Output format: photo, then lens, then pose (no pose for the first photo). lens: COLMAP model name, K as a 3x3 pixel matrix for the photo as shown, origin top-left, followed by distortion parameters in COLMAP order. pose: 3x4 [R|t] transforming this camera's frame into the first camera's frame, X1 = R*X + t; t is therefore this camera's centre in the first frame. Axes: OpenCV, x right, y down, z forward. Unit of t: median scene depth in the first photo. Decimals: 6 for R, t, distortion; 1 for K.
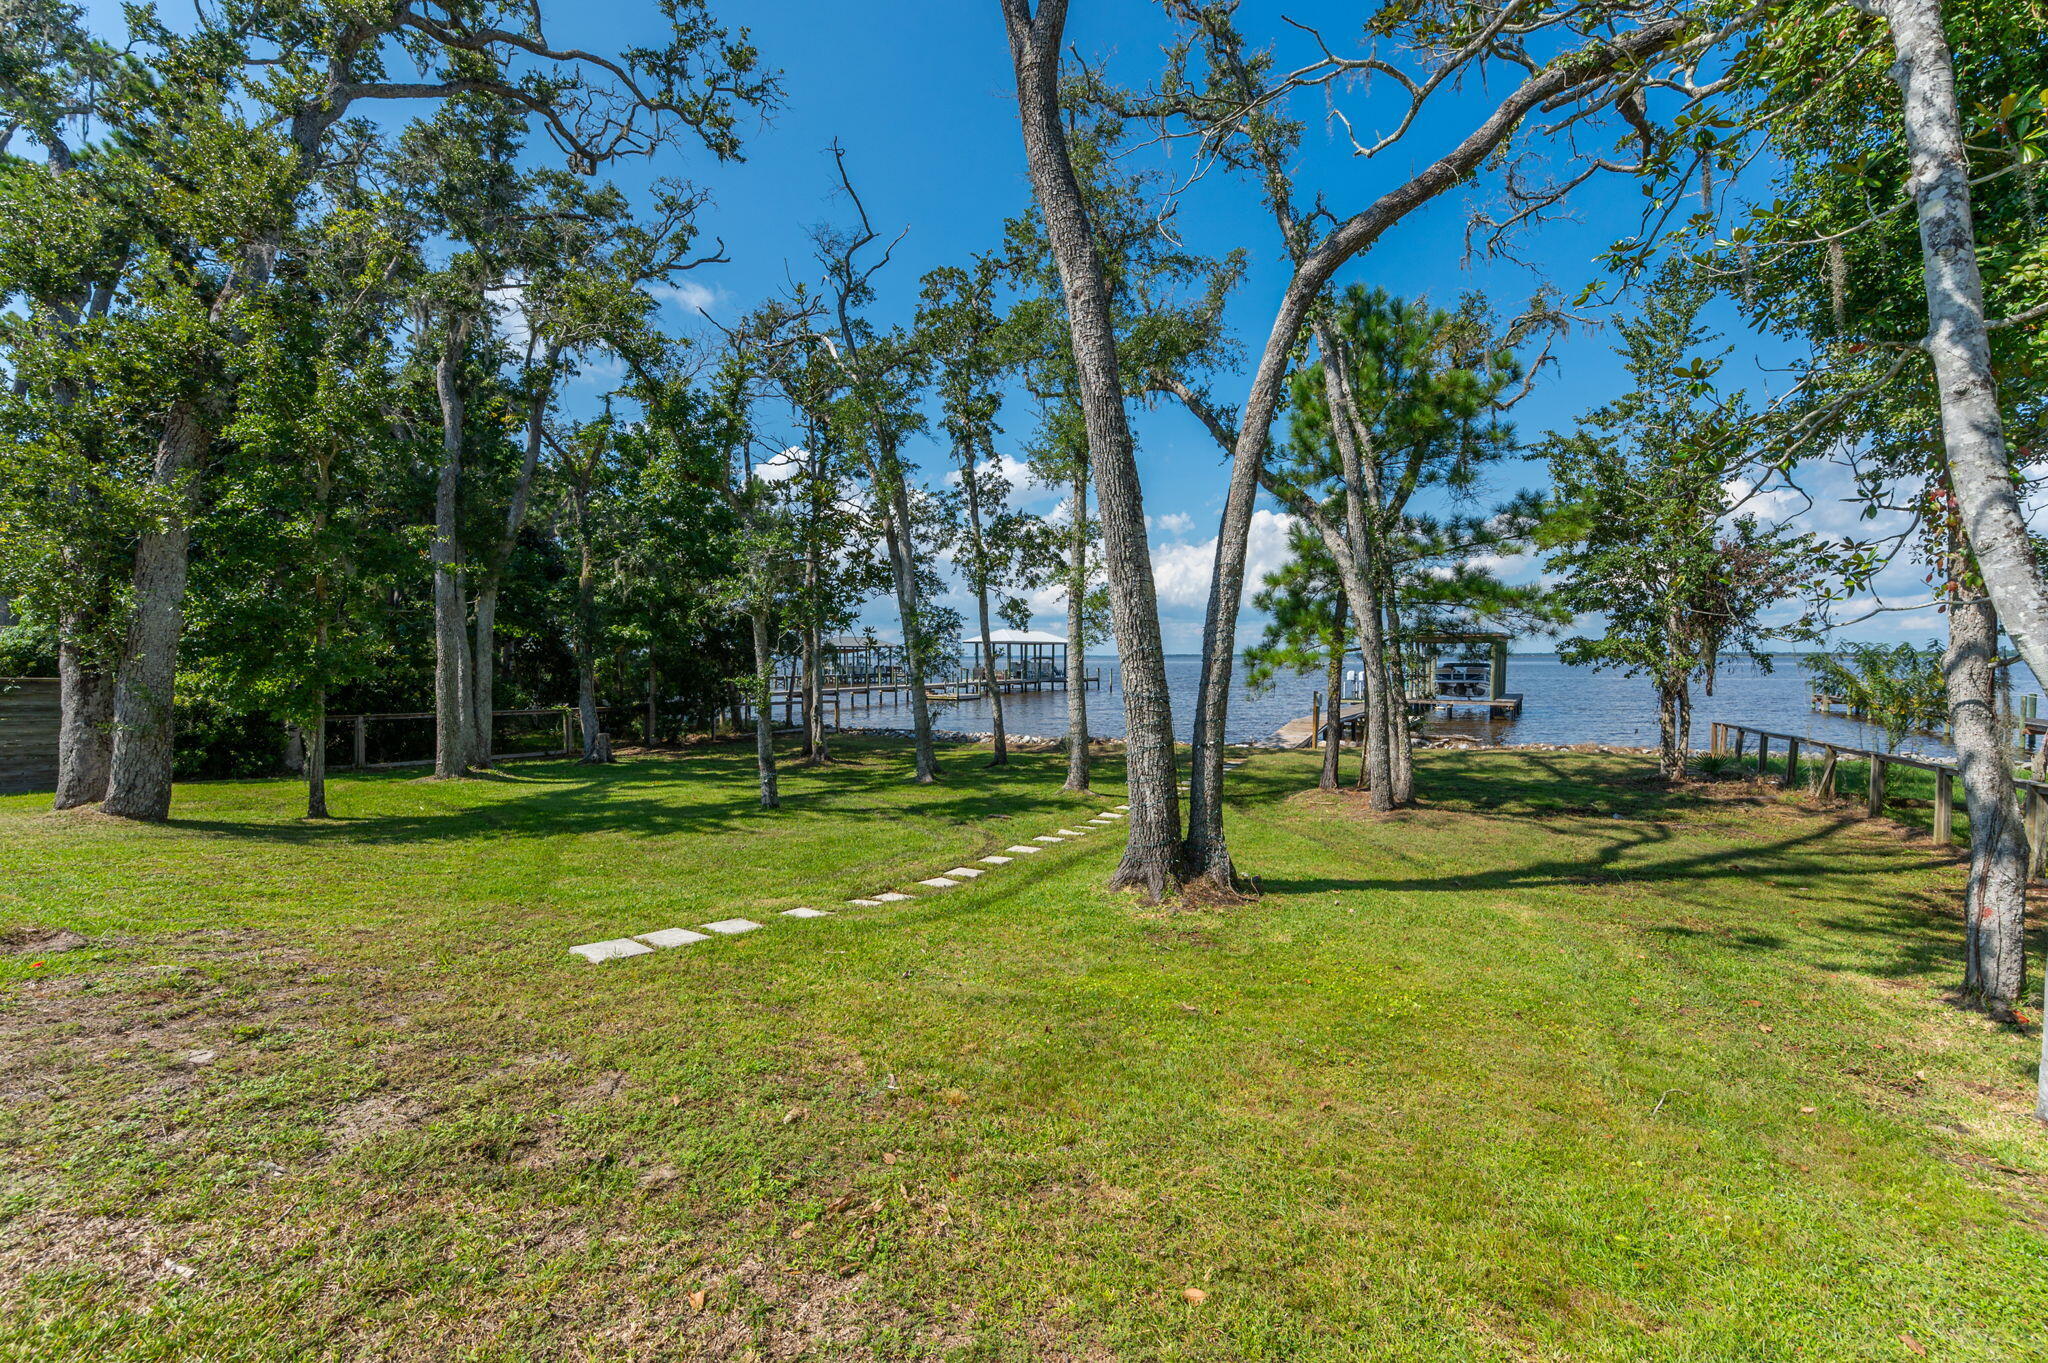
lens RADIAL K [[814.5, 0, 1036.2], [0, 814.5, 671.8], [0, 0, 1]] dist [-0.002561, 0.000226]
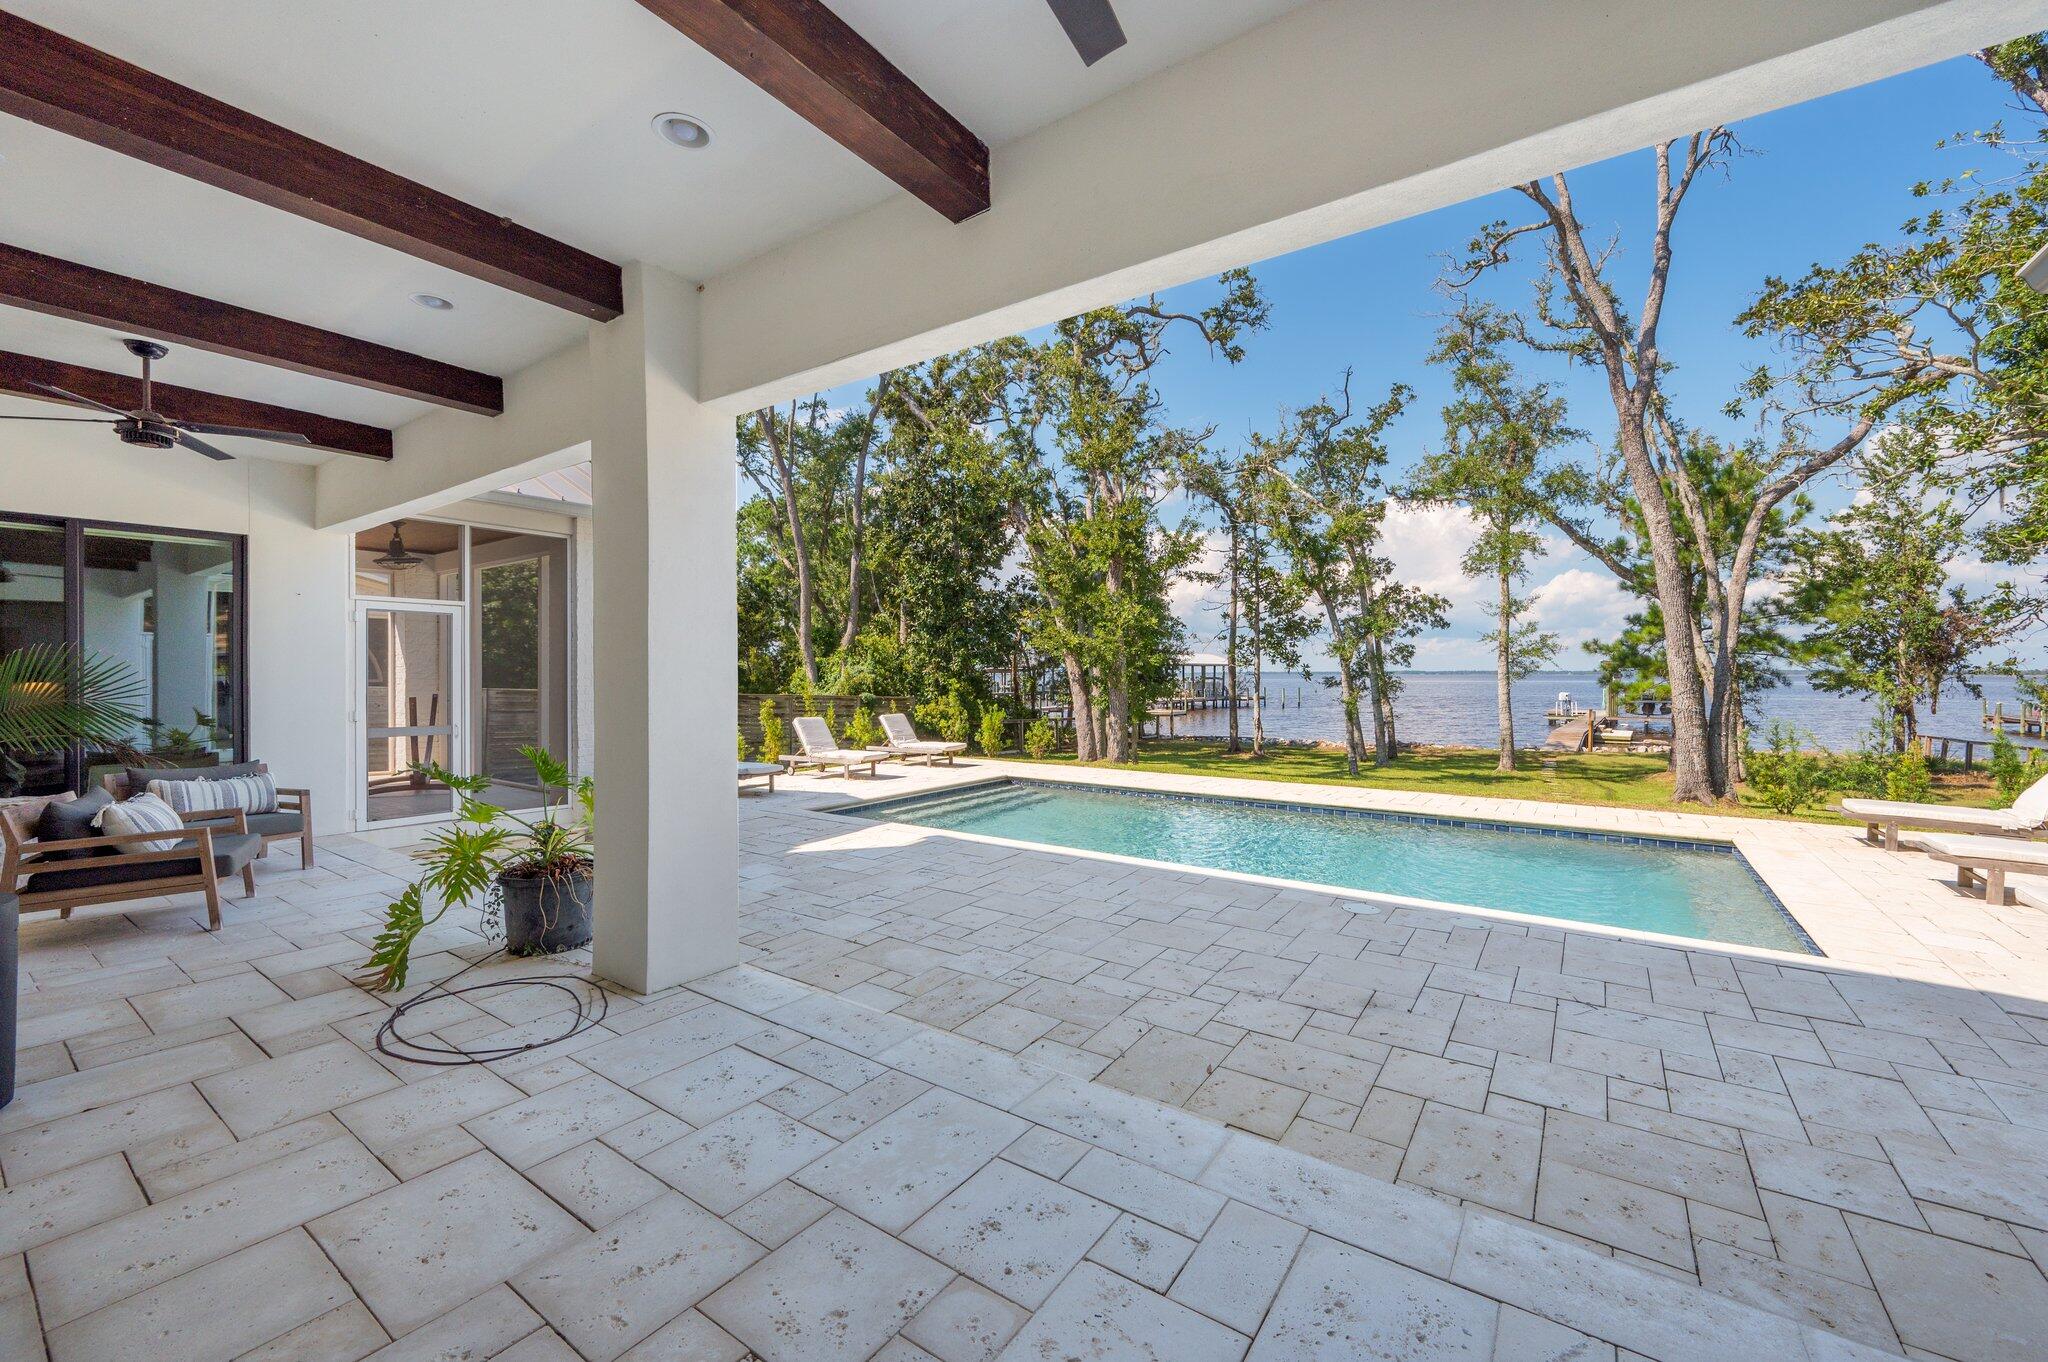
lens RADIAL K [[823.6, 0, 1024.4], [0, 823.6, 670.1], [0, 0, 1]] dist [-0.001878, -0.000311]
pose [[0.996322, 0.002275, -0.085661, -0.721844], [-0.004137, 0.999759, -0.021568, -0.011148], [0.085591, 0.021843, 0.996091, -0.649316]]
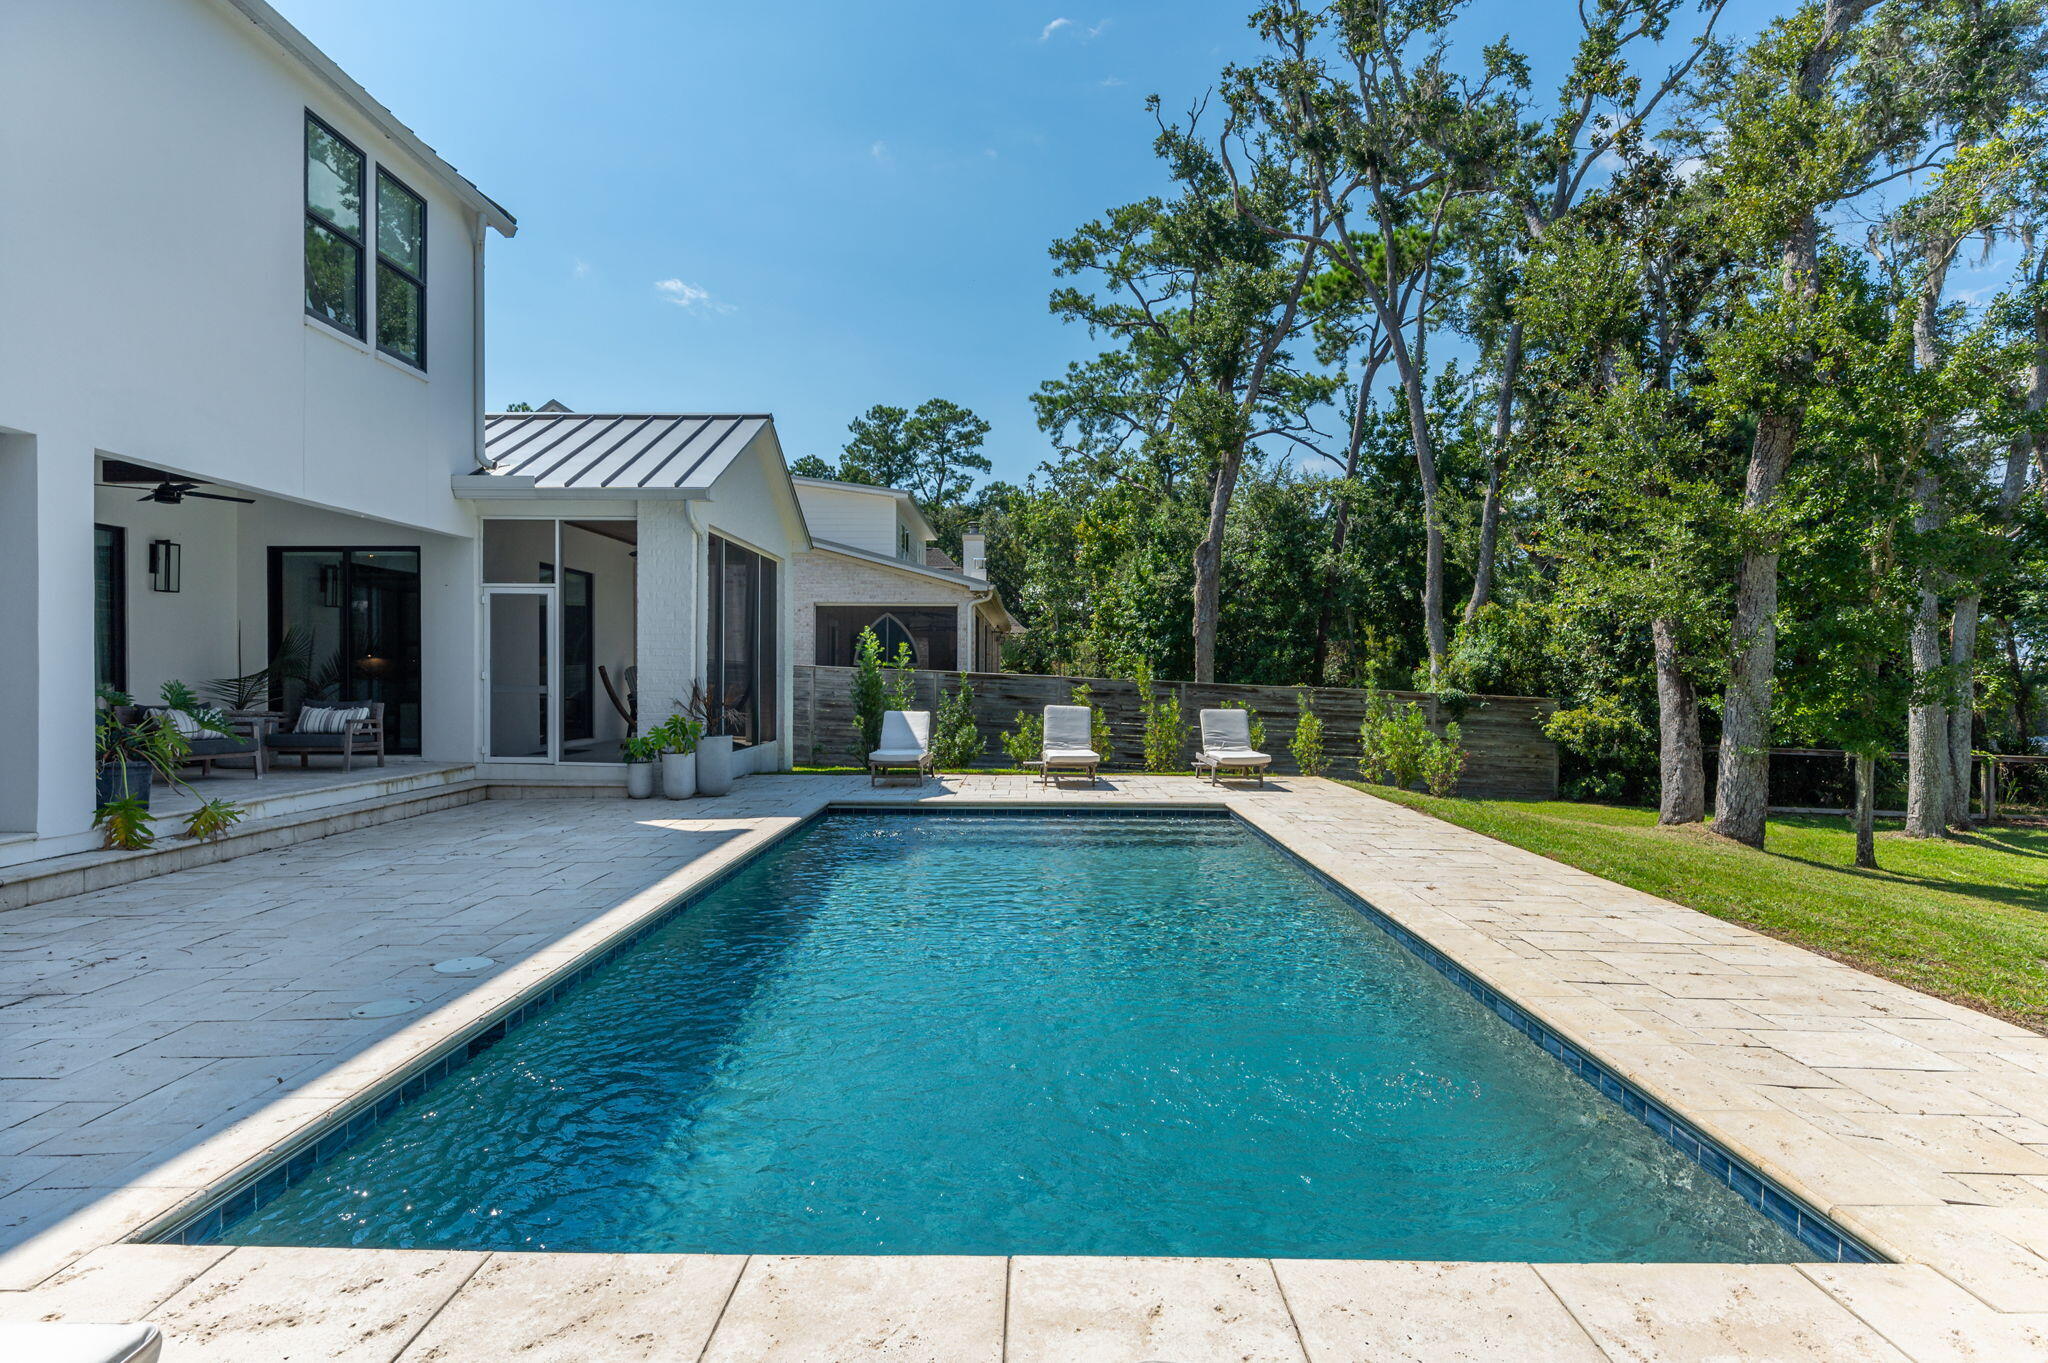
lens RADIAL K [[1104.1, 0, 1016.7], [0, 1104.1, 681.1], [0, 0, 1]] dist [0.001234, 0.000366]
pose [[0.486996, 0.013303, -0.873303, -0.223064], [-0.023469, 0.999722, 0.002142, -0.000152], [0.873089, 0.019452, 0.487173, -0.271531]]
